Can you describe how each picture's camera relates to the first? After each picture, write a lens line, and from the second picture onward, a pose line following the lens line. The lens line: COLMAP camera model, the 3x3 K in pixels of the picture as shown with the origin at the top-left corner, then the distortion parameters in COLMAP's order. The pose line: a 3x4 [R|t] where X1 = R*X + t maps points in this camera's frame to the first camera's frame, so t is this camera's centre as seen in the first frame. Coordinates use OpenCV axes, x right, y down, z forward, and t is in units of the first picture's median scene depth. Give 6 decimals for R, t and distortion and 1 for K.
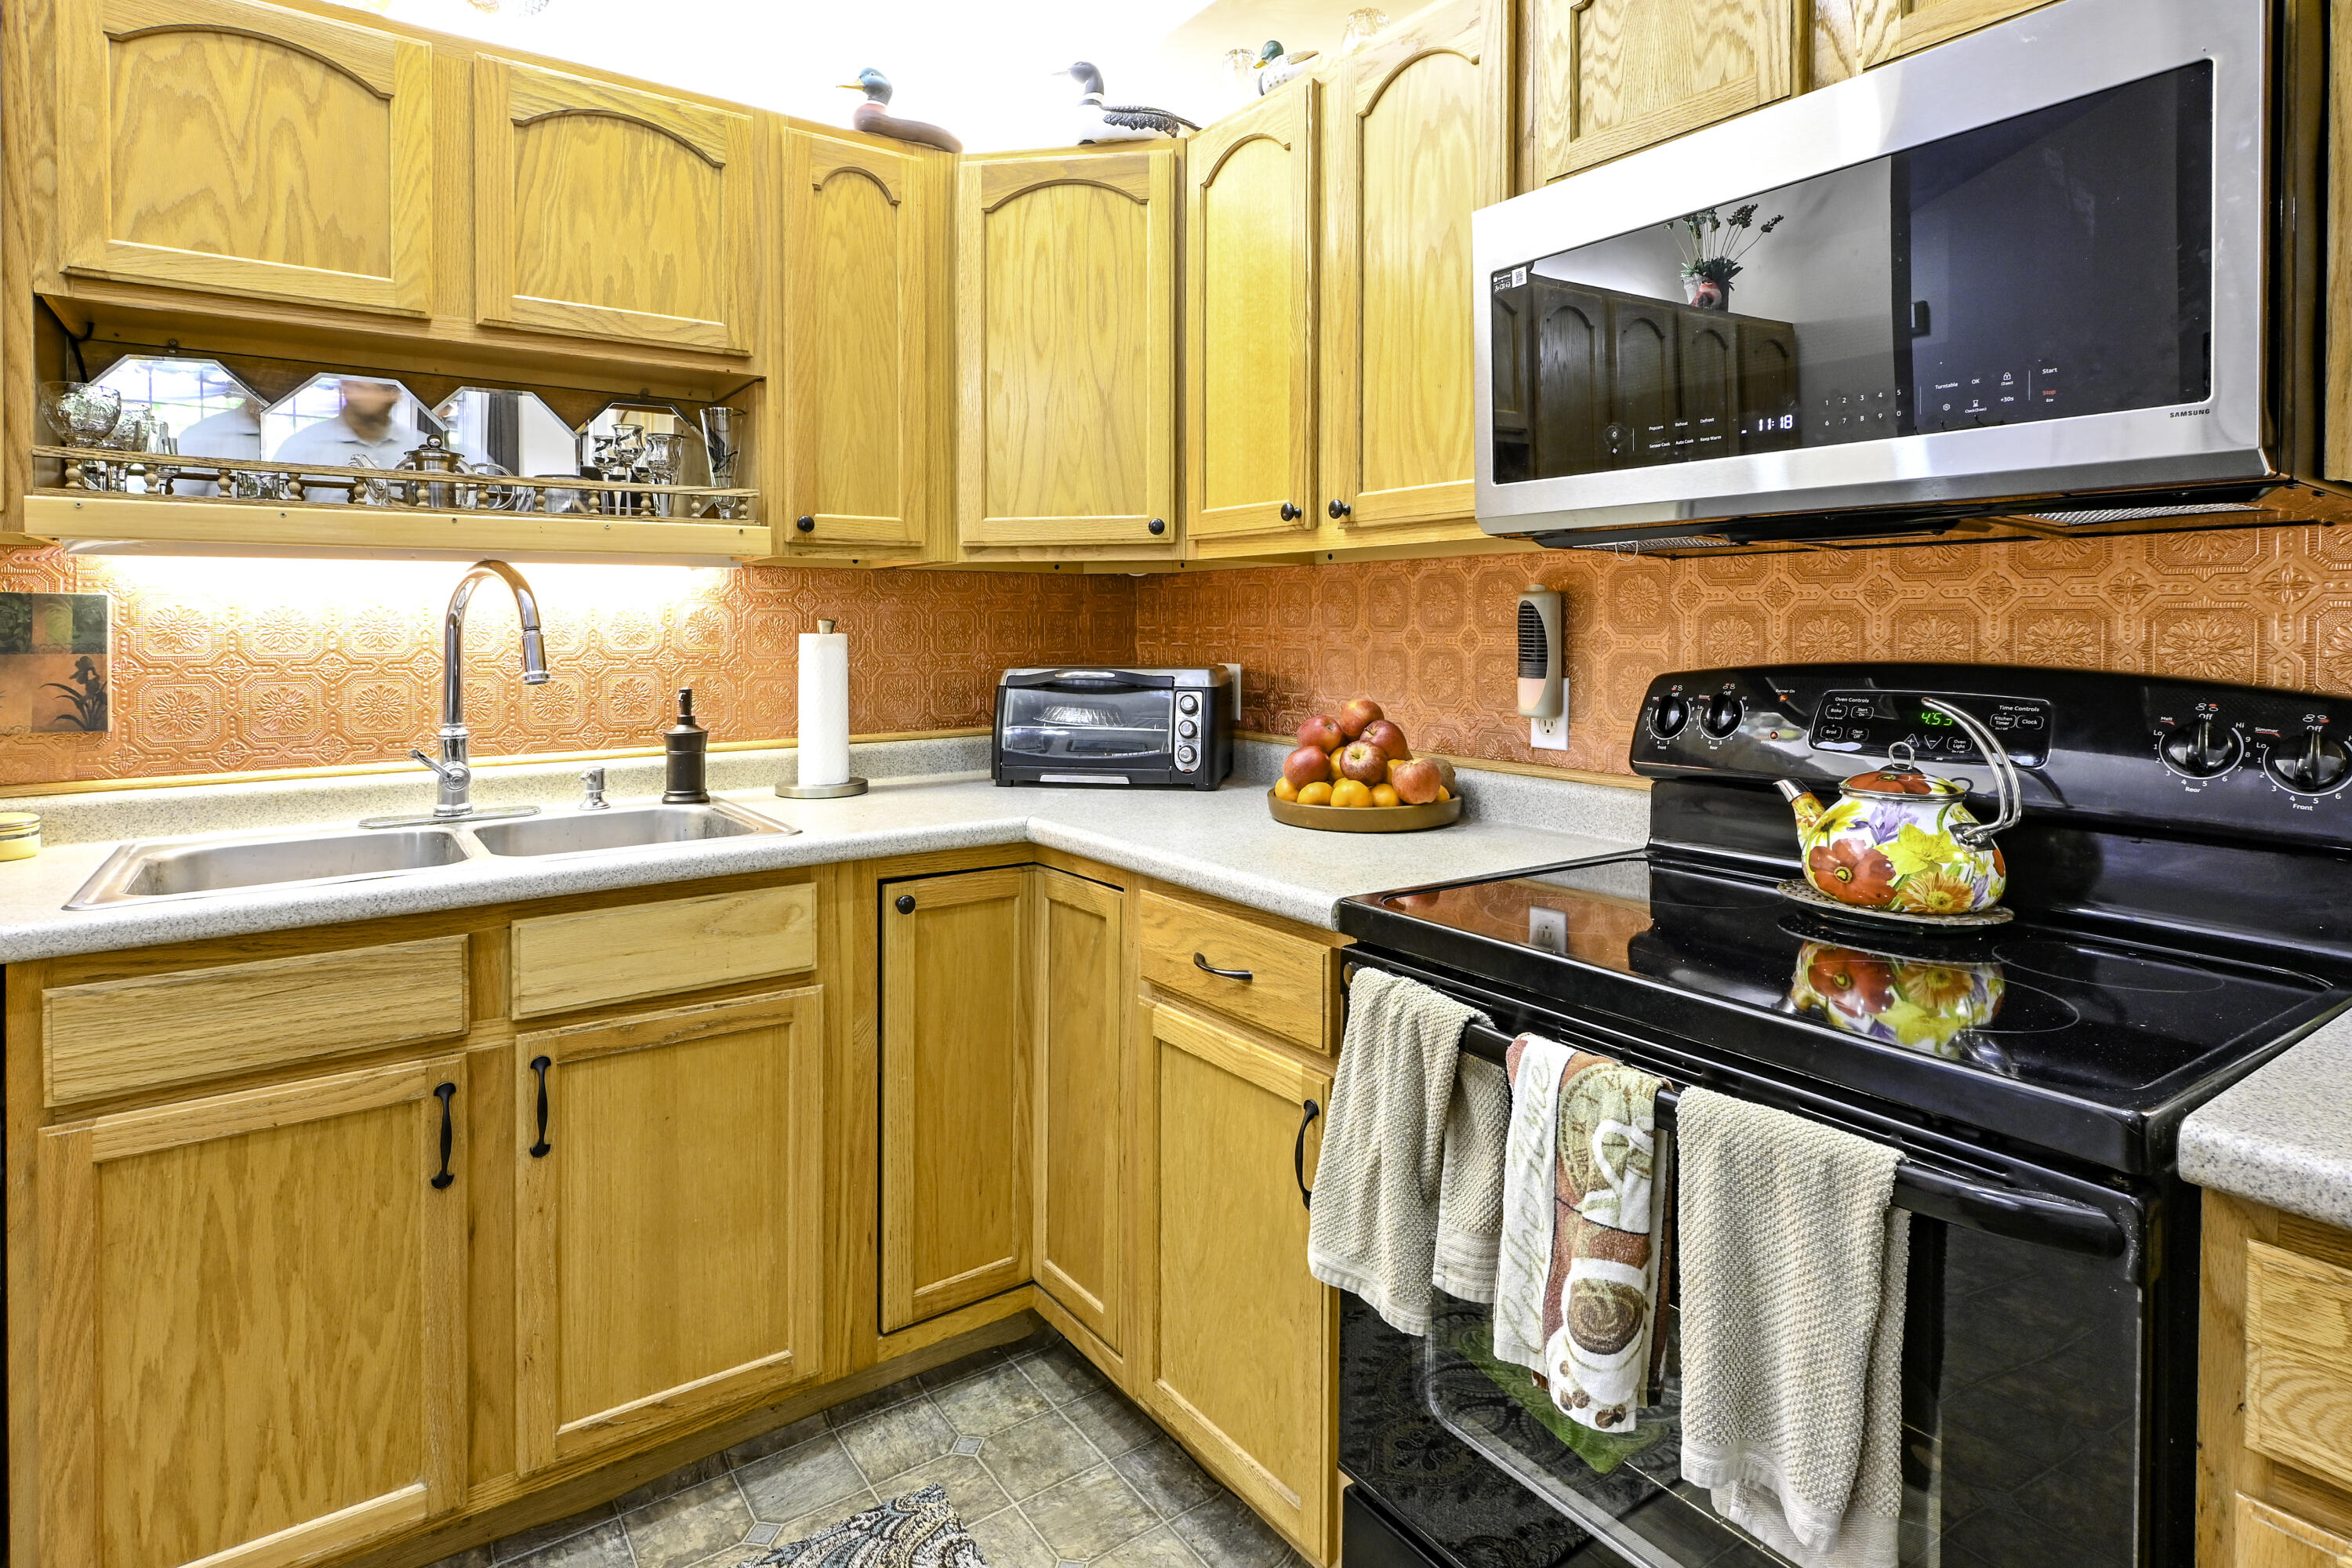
lens RADIAL K [[1209.8, 0, 1181.8], [0, 1209.8, 636.8], [0, 0, 1]] dist [0.000950, -0.001313]
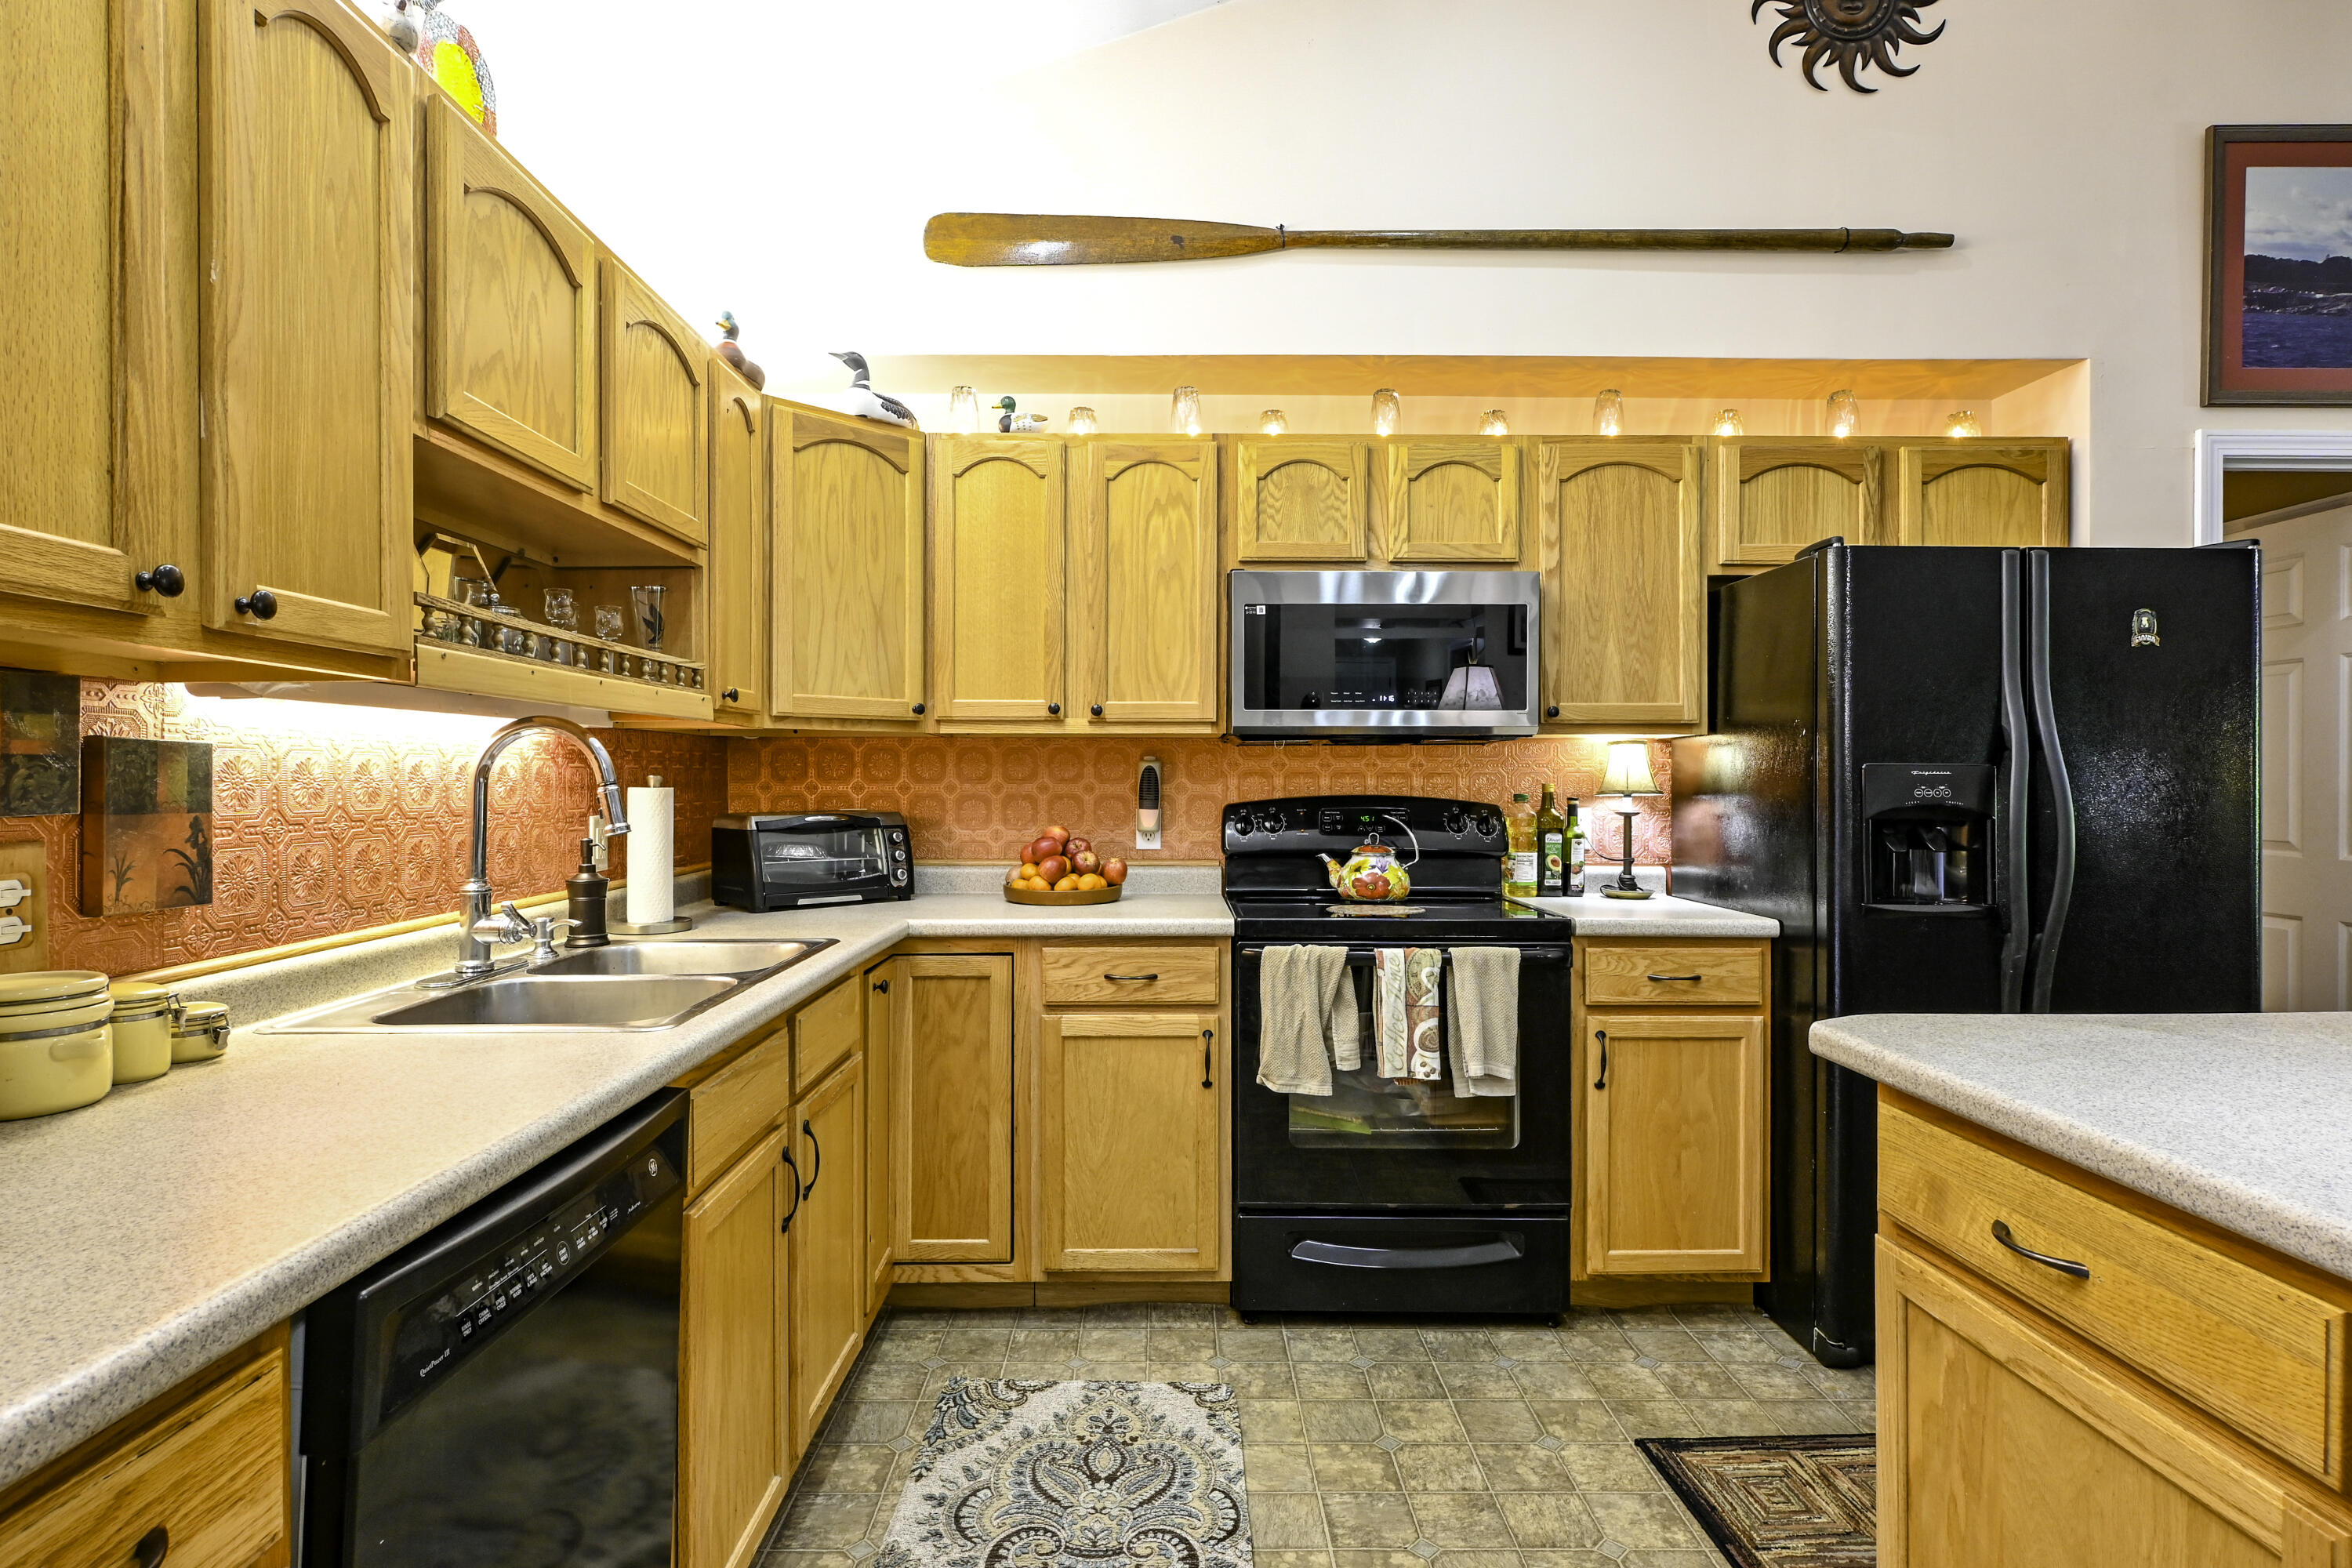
lens RADIAL K [[1165.9, 0, 1170.8], [0, 1165.9, 786.6], [0, 0, 1]] dist [-0.001247, 0.000132]
pose [[0.585103, -0.004630, 0.810946, -1.112505], [0.008656, 0.999962, -0.000536, 0.001878], [-0.810913, 0.007333, 0.585121, -0.022853]]
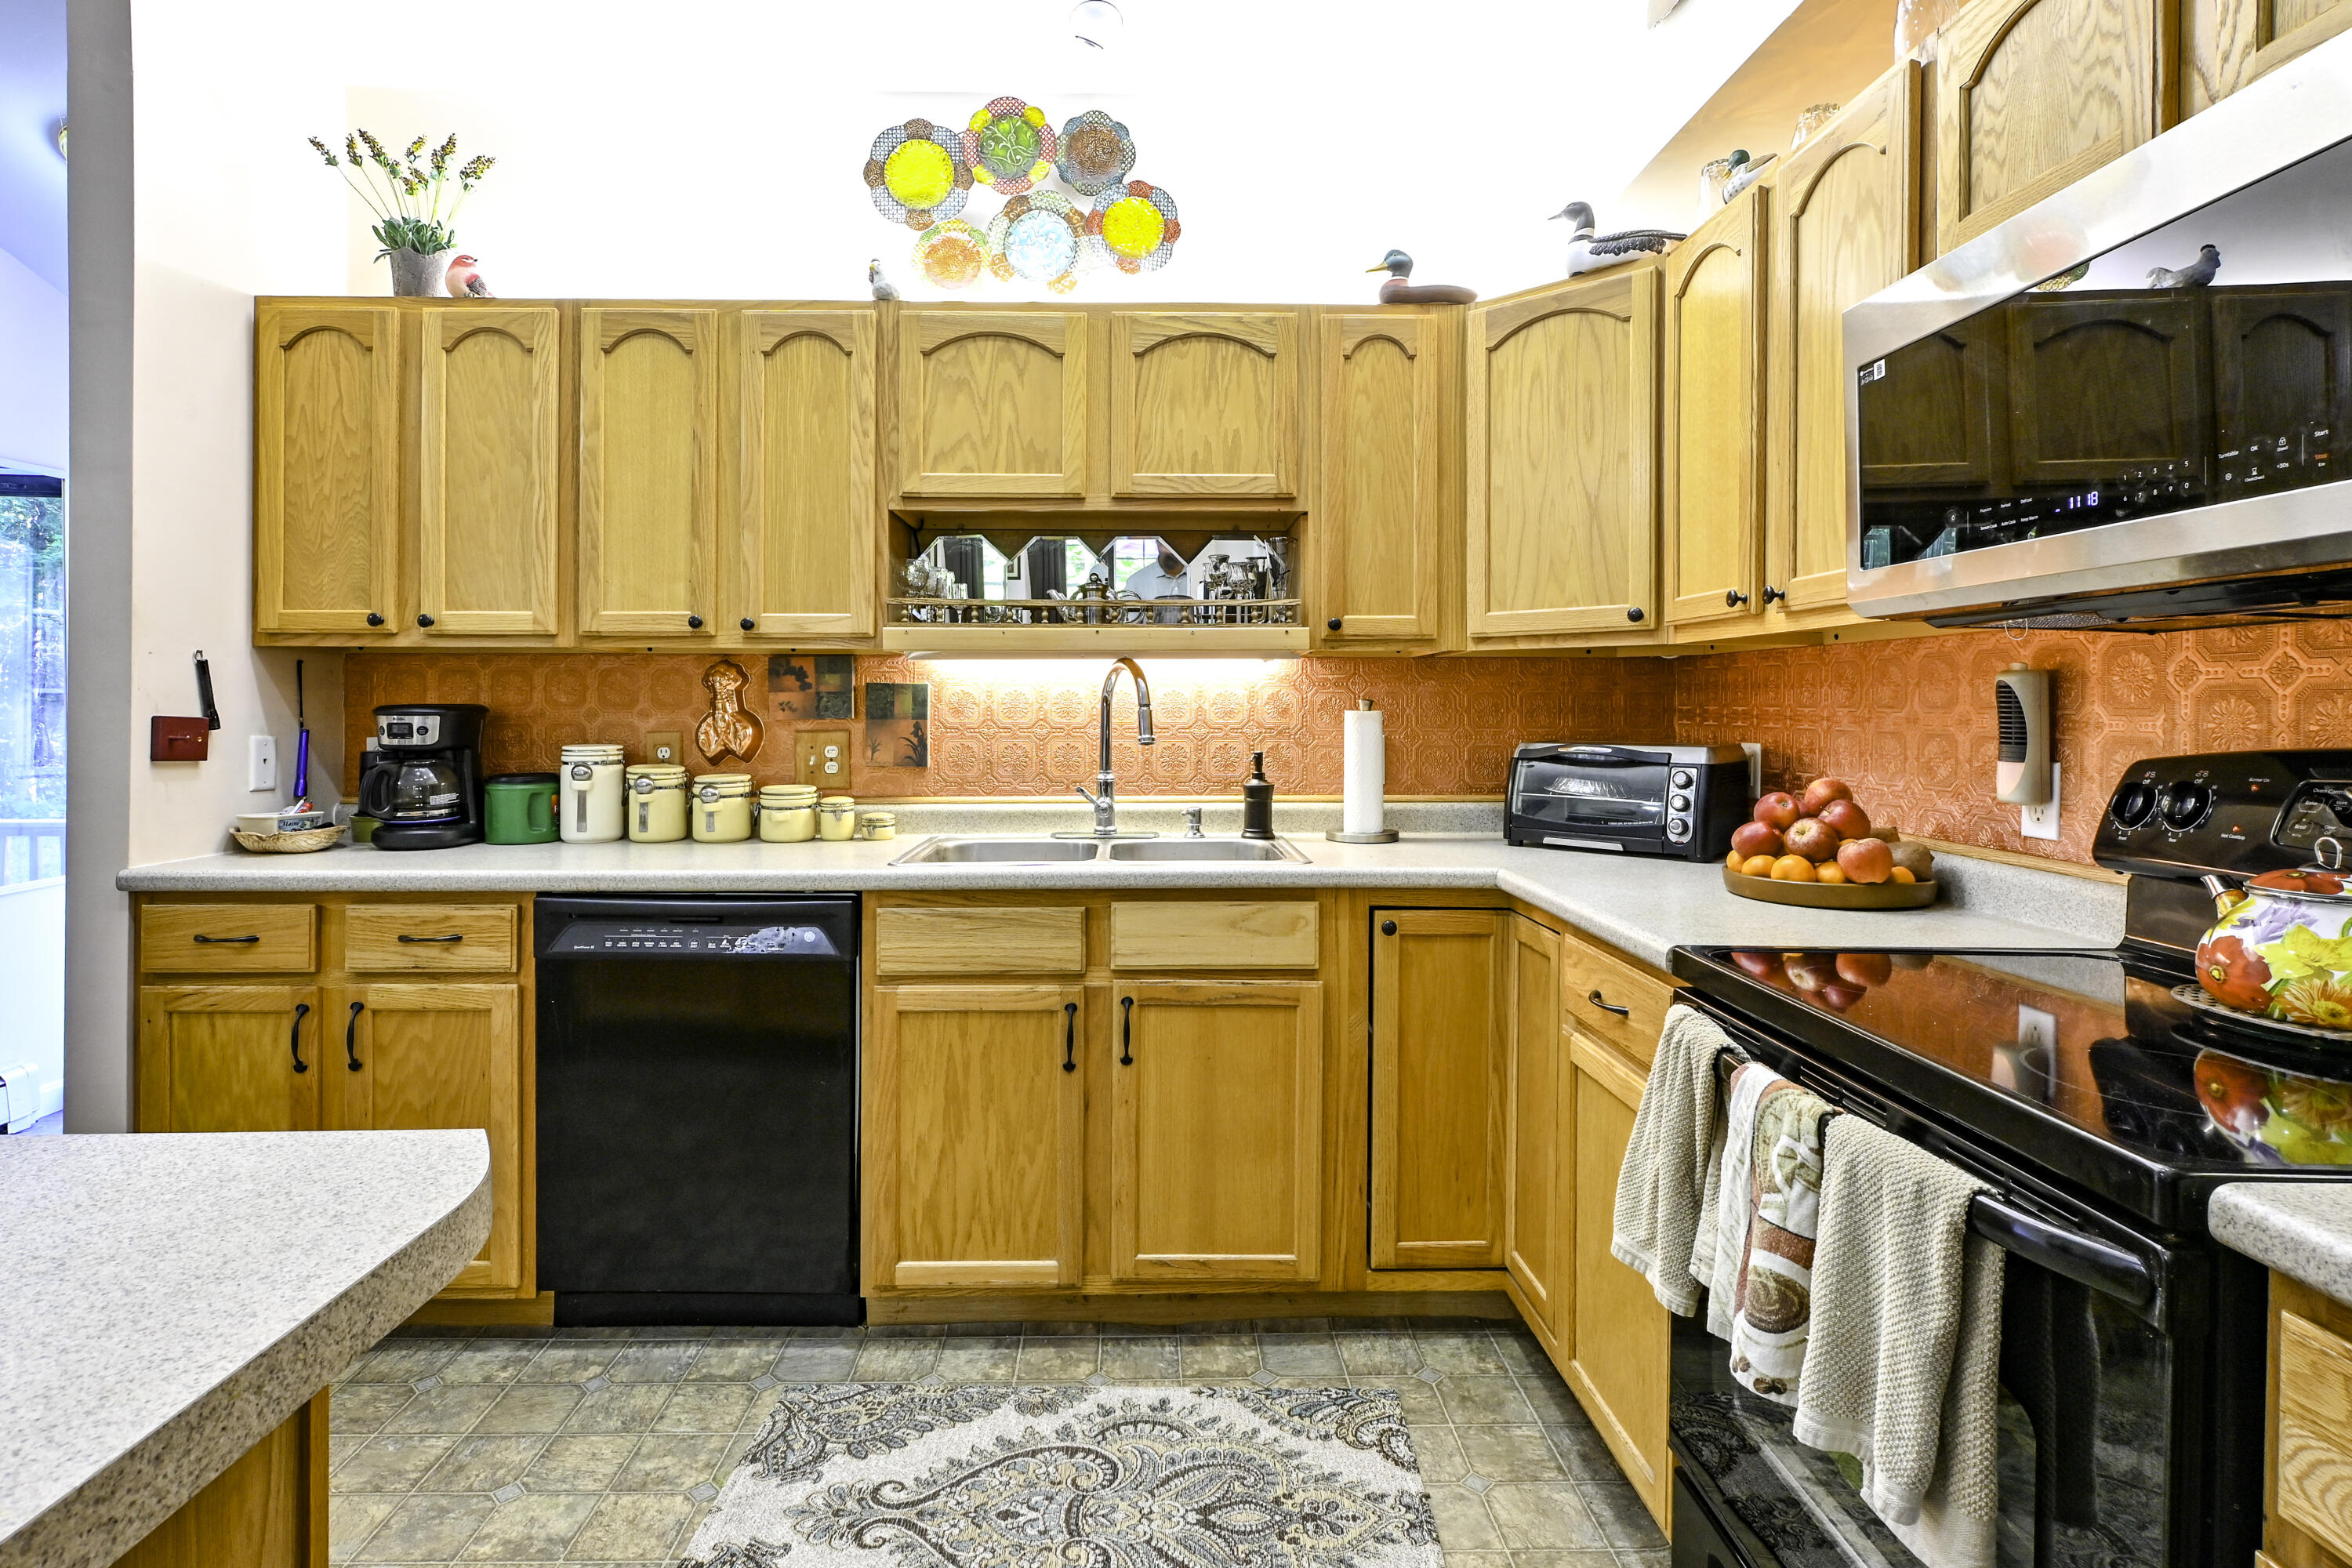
lens RADIAL K [[1179.0, 0, 1173.1], [0, 1179.0, 711.1], [0, 0, 1]] dist [-0.000002, 0.000352]
pose [[0.830607, 0.005861, -0.556829, 0.267711], [-0.008404, 0.999963, -0.002012, 0.002224], [0.556796, 0.006351, 0.830625, -0.137312]]
